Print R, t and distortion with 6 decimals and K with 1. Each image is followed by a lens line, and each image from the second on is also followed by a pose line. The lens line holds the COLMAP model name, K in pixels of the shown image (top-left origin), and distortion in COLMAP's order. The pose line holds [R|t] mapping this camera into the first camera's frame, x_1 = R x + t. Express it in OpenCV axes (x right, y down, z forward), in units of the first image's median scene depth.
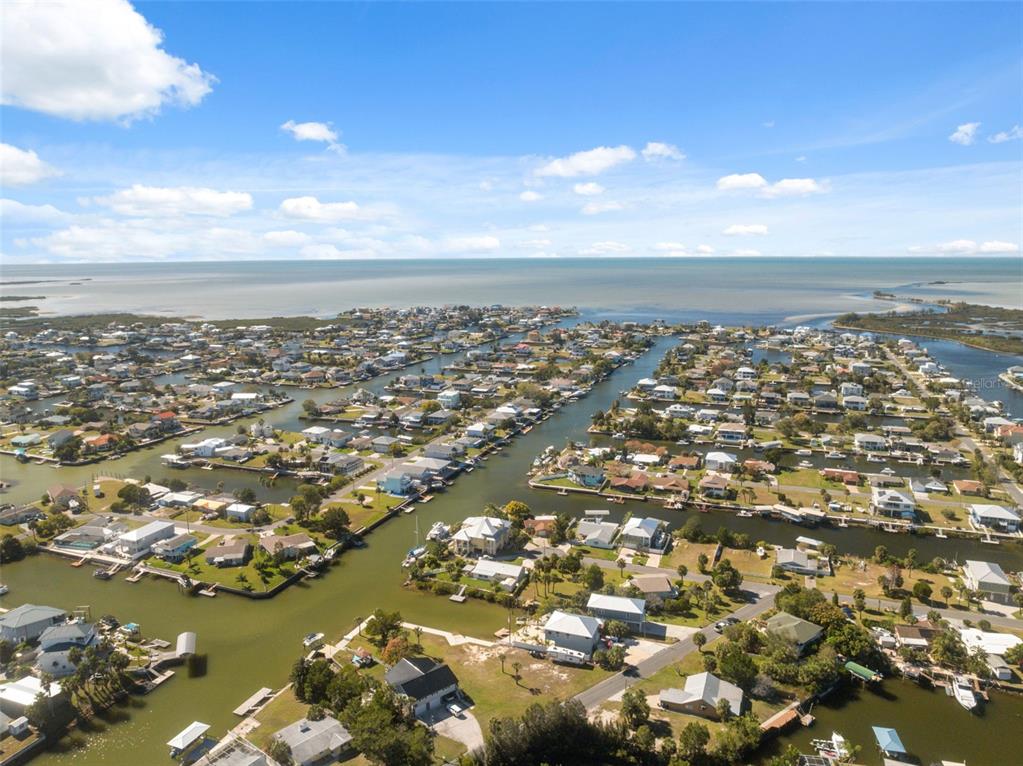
lens RADIAL K [[719.8, 0, 510.4], [0, 719.8, 382.6], [0, 0, 1]] dist [-0.018404, -0.012523]
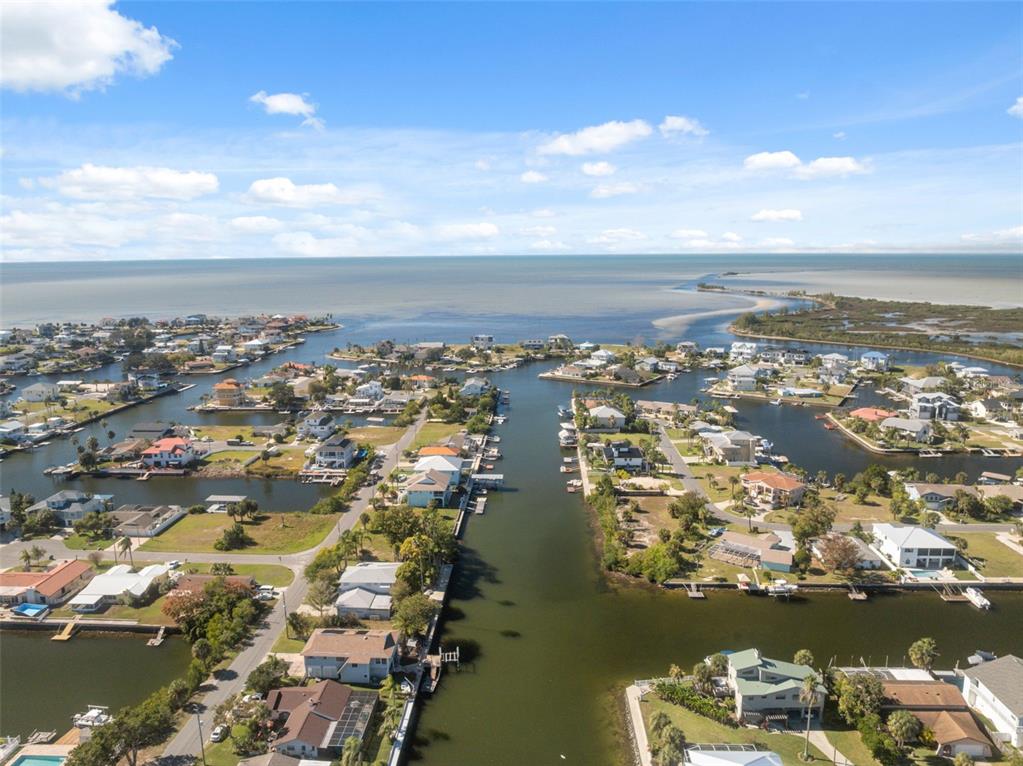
lens RADIAL K [[719.8, 0, 511.1], [0, 719.8, 382.9], [0, 0, 1]] dist [-0.018404, -0.012523]
pose [[0.946629, -0.058885, 0.316902, 0.045478], [0.058704, 0.998224, 0.010128, -0.052174], [-0.316936, 0.009016, 0.948404, 0.435307]]
